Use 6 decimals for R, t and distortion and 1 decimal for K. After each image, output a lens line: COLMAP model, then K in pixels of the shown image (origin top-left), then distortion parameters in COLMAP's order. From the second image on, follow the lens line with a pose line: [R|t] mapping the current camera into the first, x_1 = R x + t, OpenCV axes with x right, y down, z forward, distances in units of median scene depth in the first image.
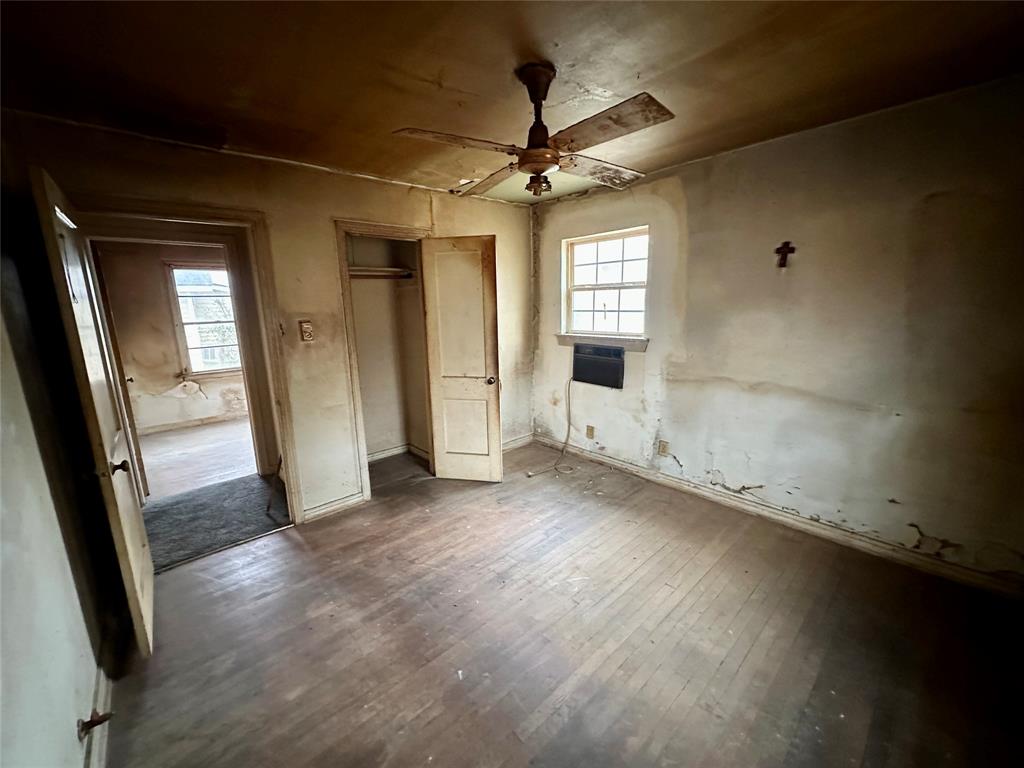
lens RADIAL K [[408.8, 0, 509.9], [0, 408.8, 386.5], [0, 0, 1]] dist [-0.000696, 0.000339]
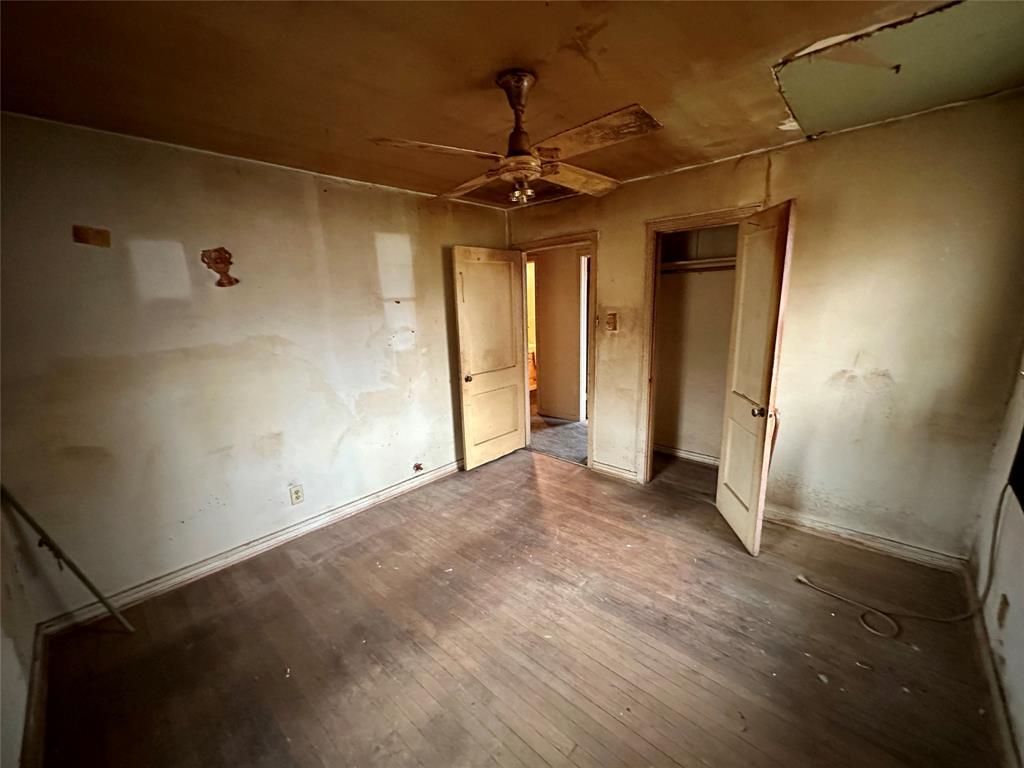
lens RADIAL K [[408.8, 0, 514.6], [0, 408.8, 387.6], [0, 0, 1]] dist [-0.000696, 0.000339]
pose [[0.096797, 0.233576, -0.967508, 0.668550], [-0.175290, 0.960880, 0.214439, -0.150765], [0.979747, 0.148837, 0.133953, 0.552108]]
